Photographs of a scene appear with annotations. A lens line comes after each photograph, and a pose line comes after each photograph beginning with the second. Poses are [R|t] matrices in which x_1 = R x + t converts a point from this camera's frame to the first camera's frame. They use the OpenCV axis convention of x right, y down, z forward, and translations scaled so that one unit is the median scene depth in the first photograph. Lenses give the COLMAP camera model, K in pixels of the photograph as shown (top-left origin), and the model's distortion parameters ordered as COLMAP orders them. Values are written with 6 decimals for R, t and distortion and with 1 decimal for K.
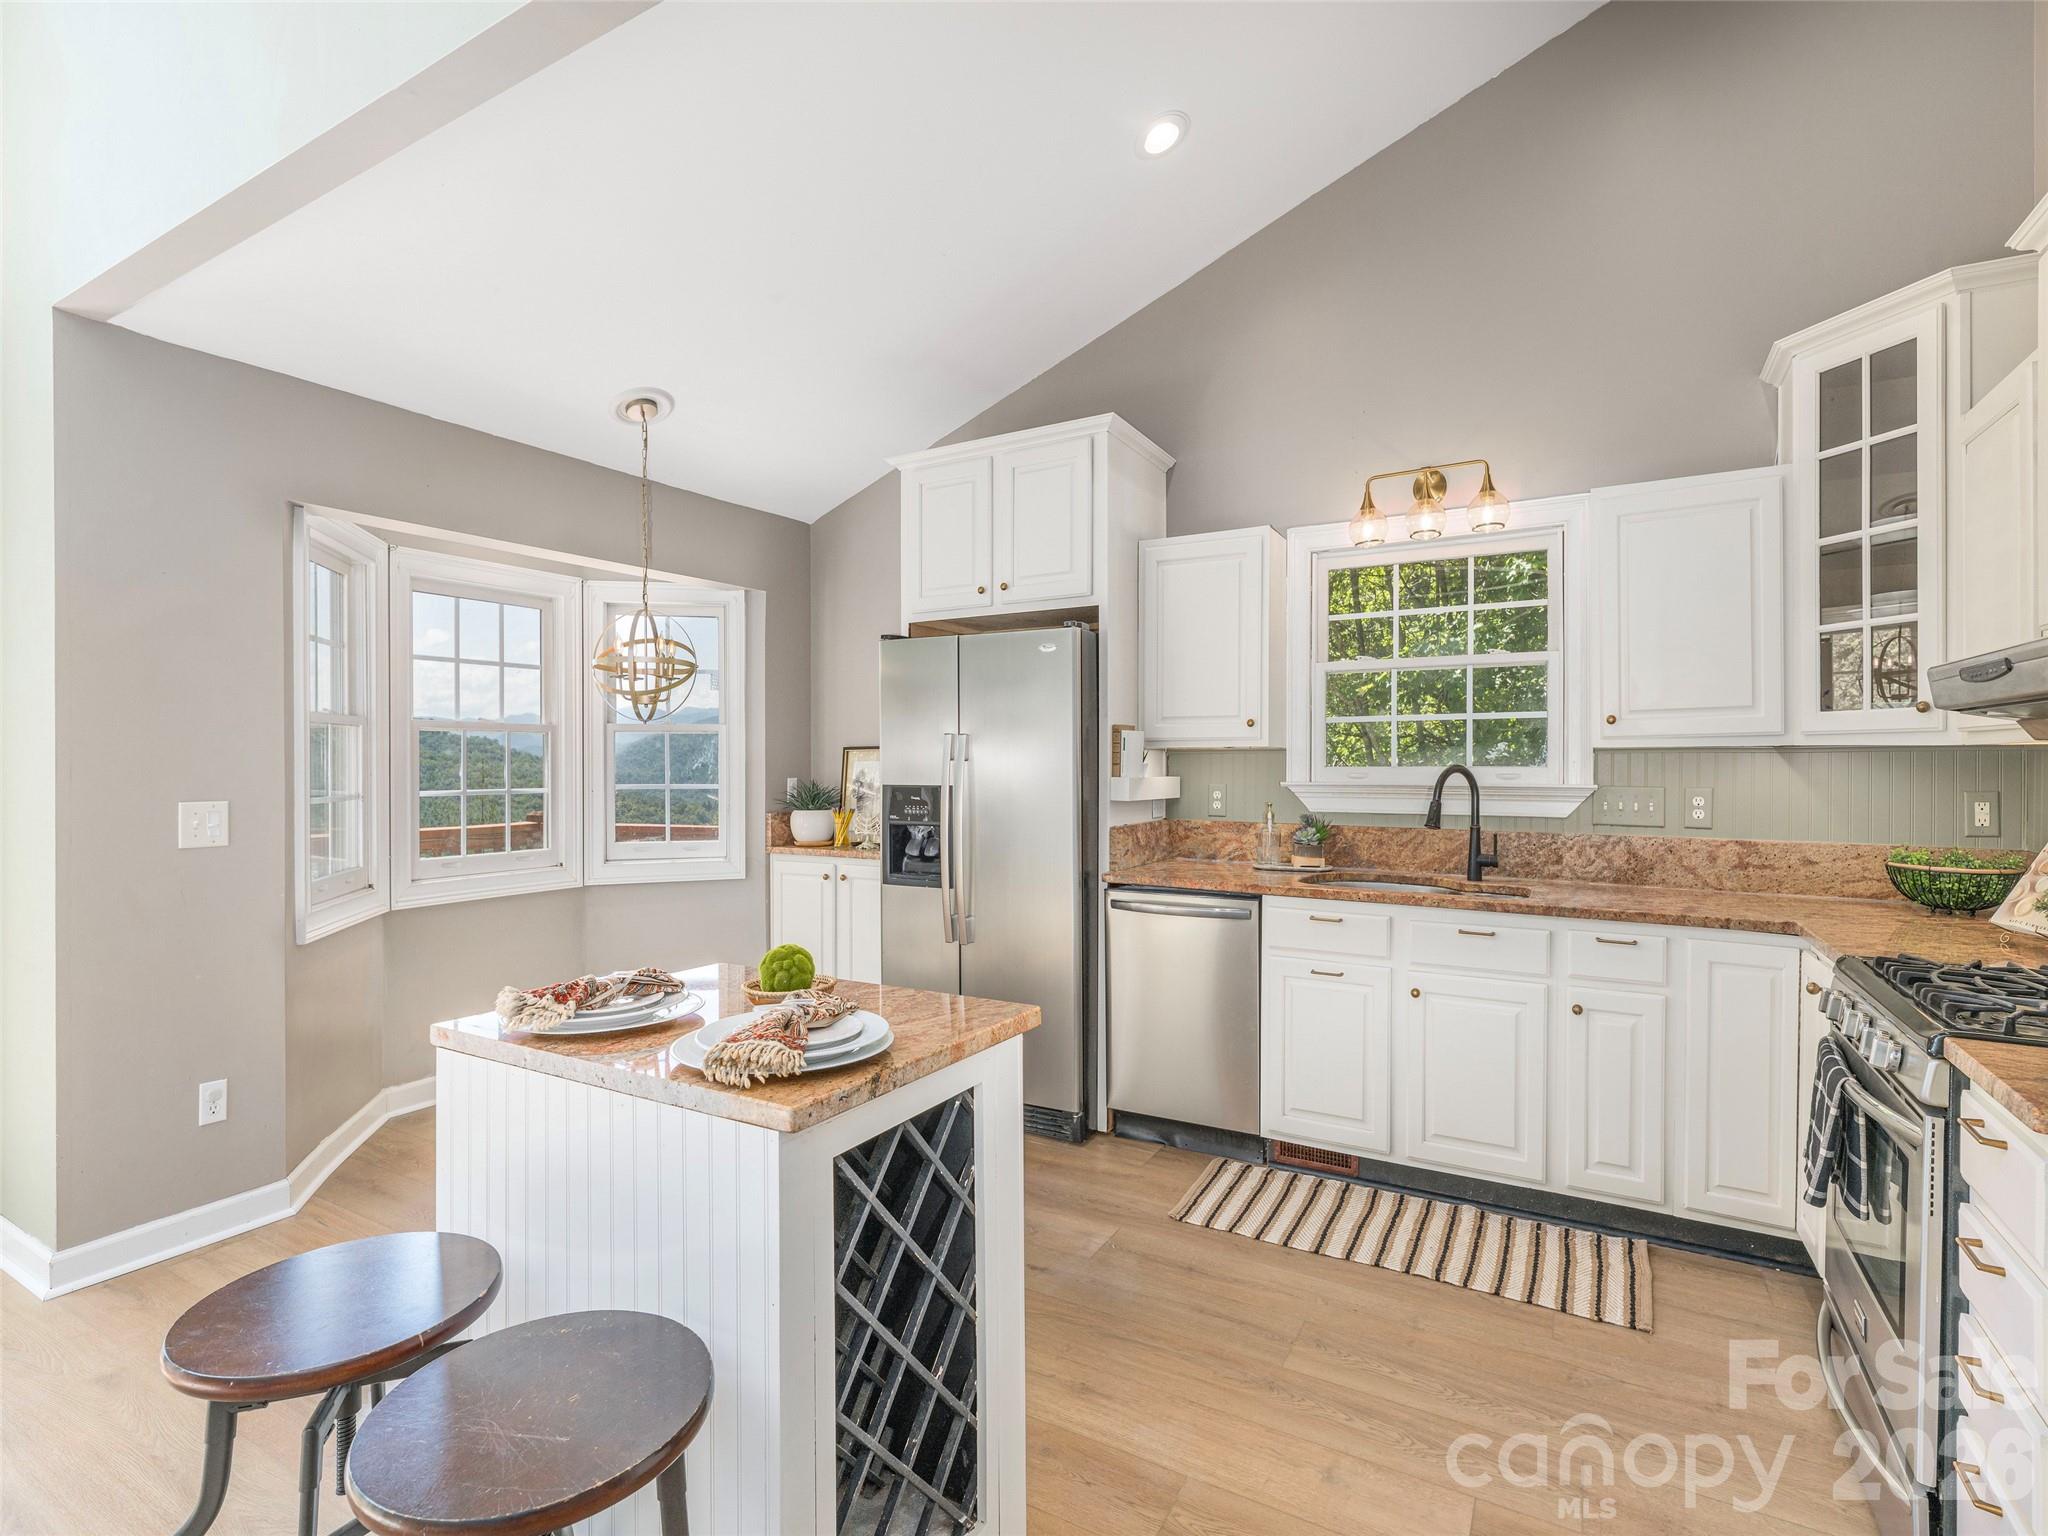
lens RADIAL K [[975.5, 0, 1024.6], [0, 975.5, 767.7], [0, 0, 1]] dist [-0.002846, 0.002342]
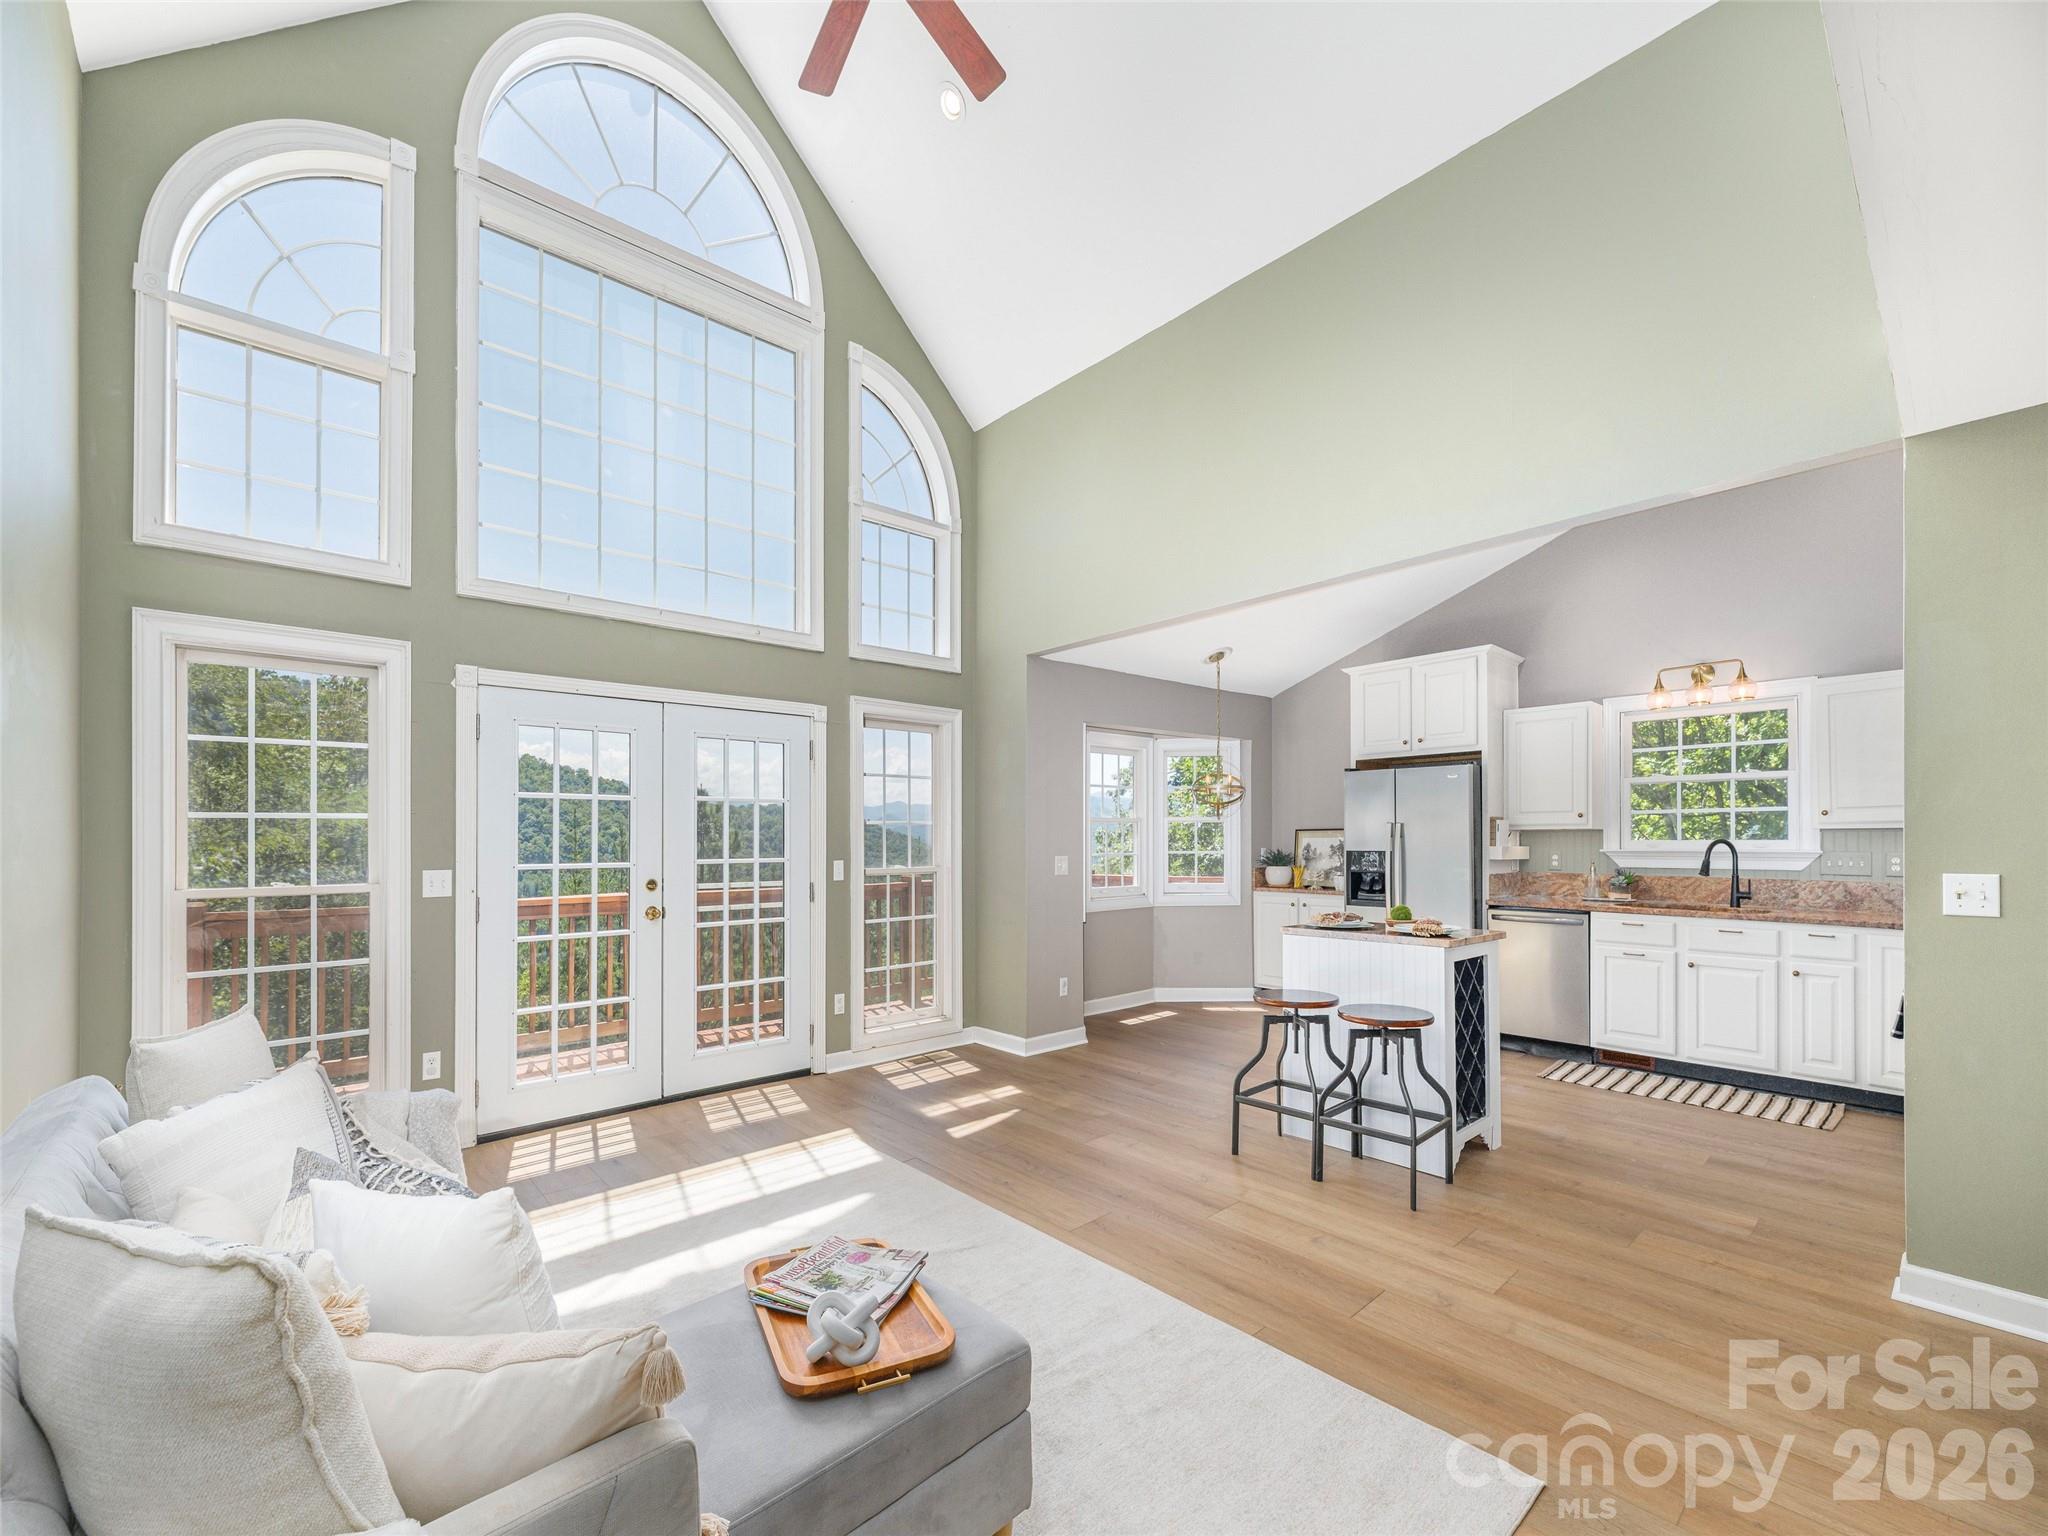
lens RADIAL K [[843.7, 0, 1031.2], [0, 843.7, 833.2], [0, 0, 1]] dist [-0.000168, 0.002071]
pose [[0.950486, -0.003886, -0.310744, -0.234218], [-0.000115, 0.999917, -0.012857, 0.005662], [0.310769, 0.012256, 0.950407, -0.742806]]
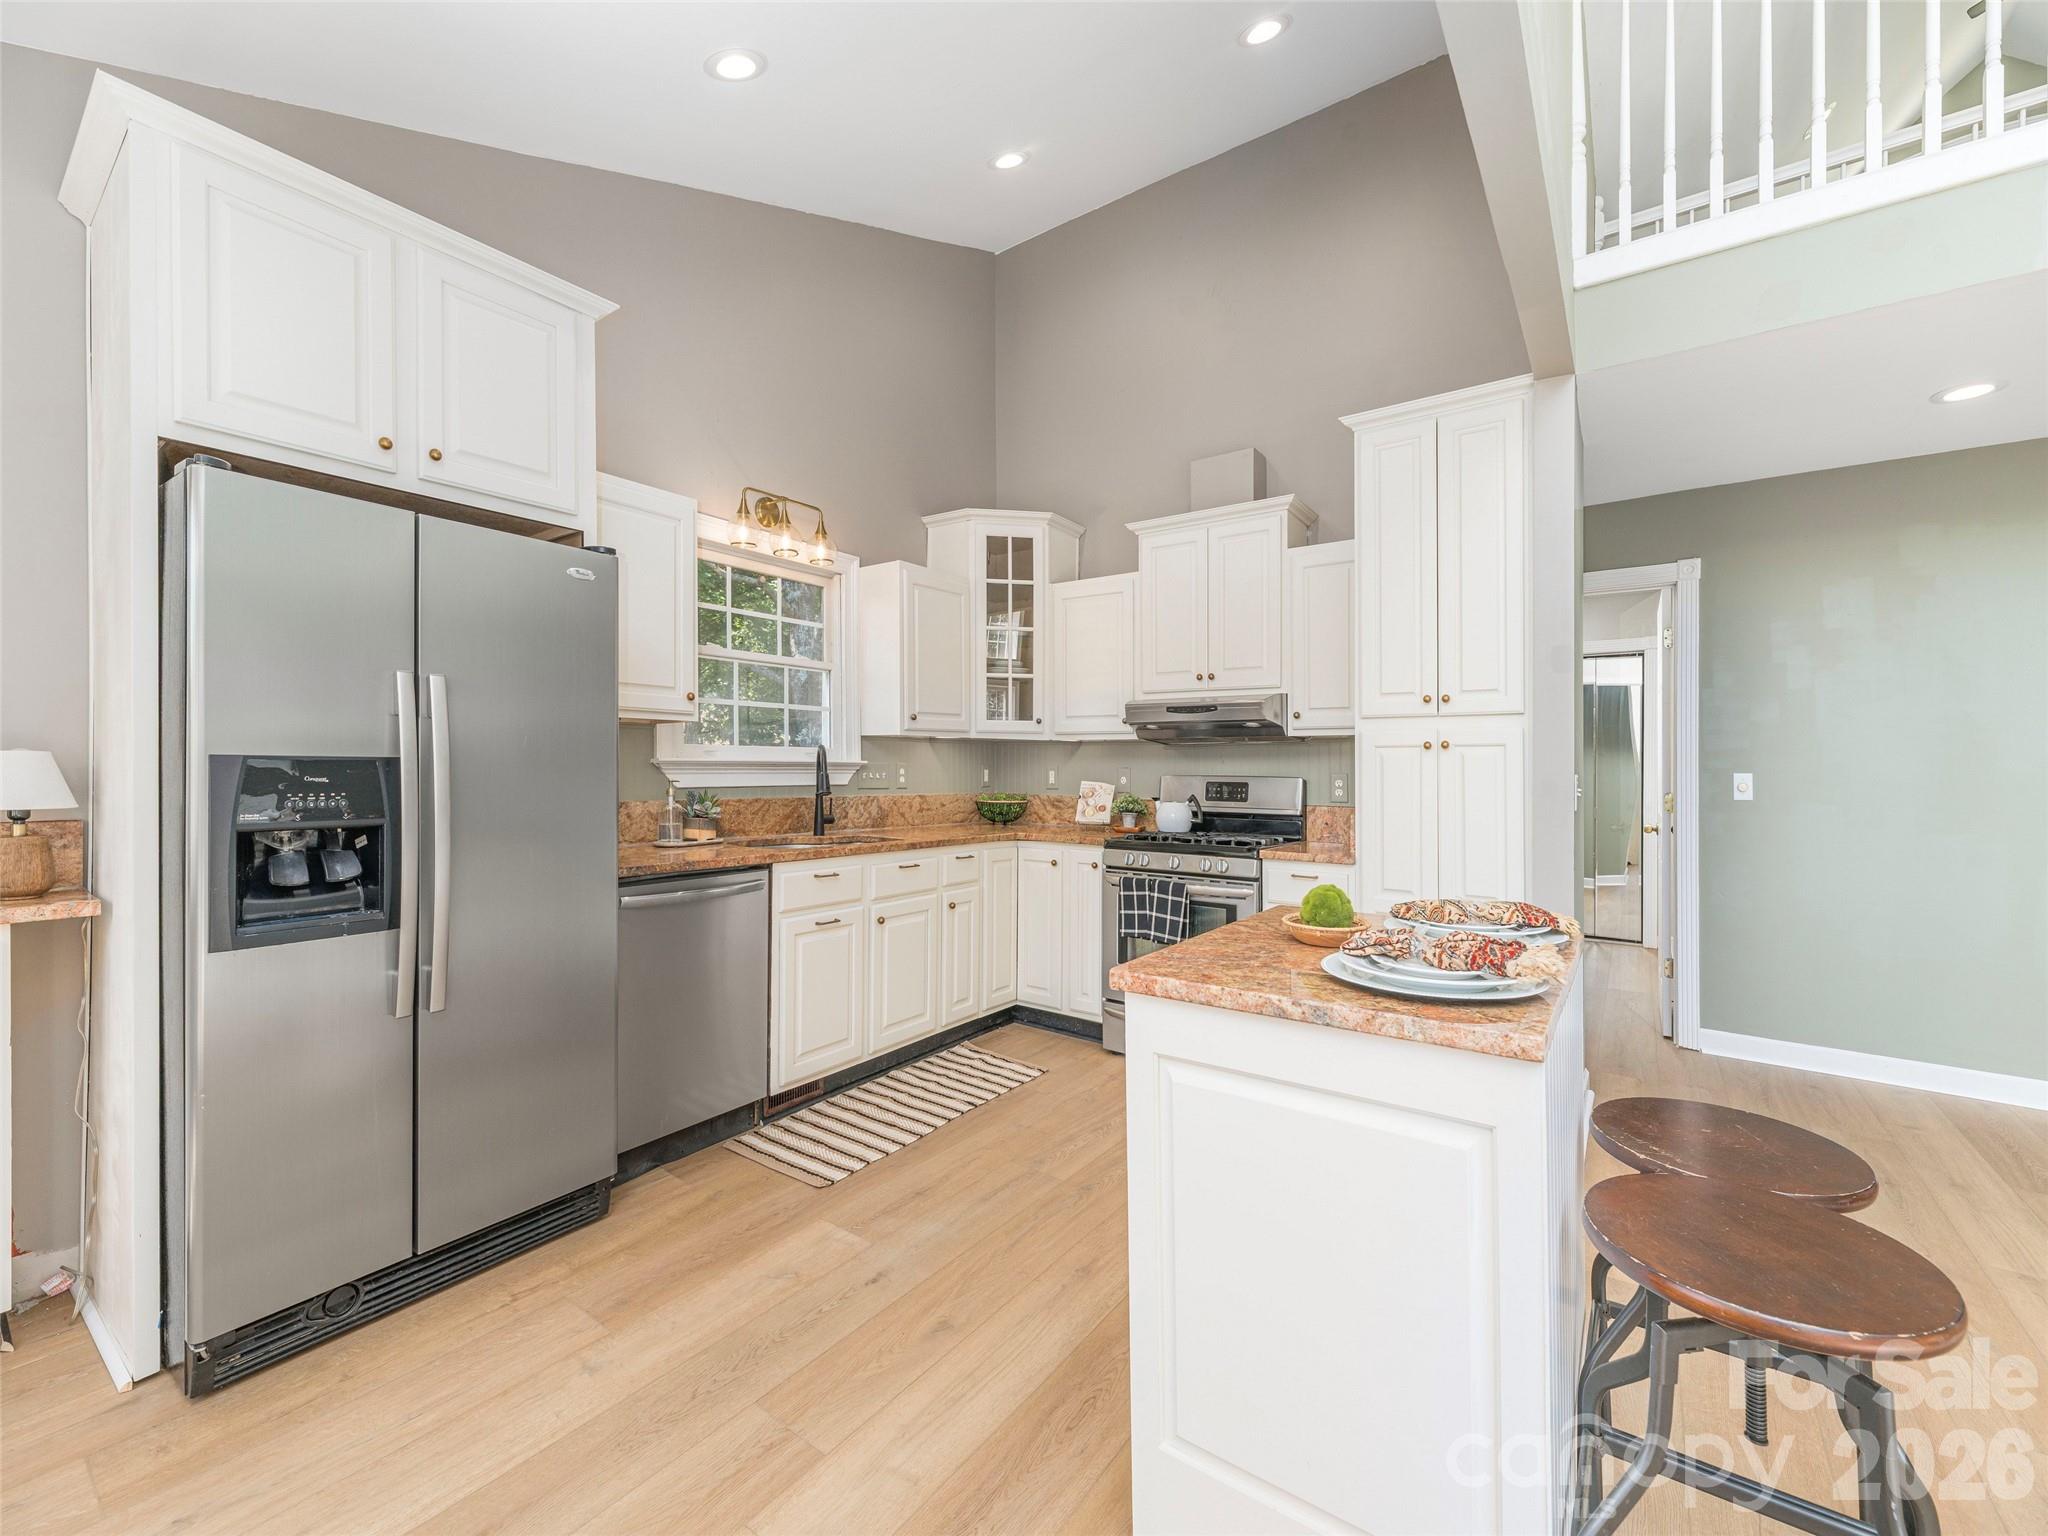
lens RADIAL K [[843.7, 0, 1029.1], [0, 843.7, 760.2], [0, 0, 1]] dist [-0.000168, 0.002071]
pose [[0.104887, 0.010566, 0.994428, -0.580016], [-0.002609, 0.999943, -0.010349, 0.026334], [-0.994481, -0.001509, 0.104908, 0.585297]]
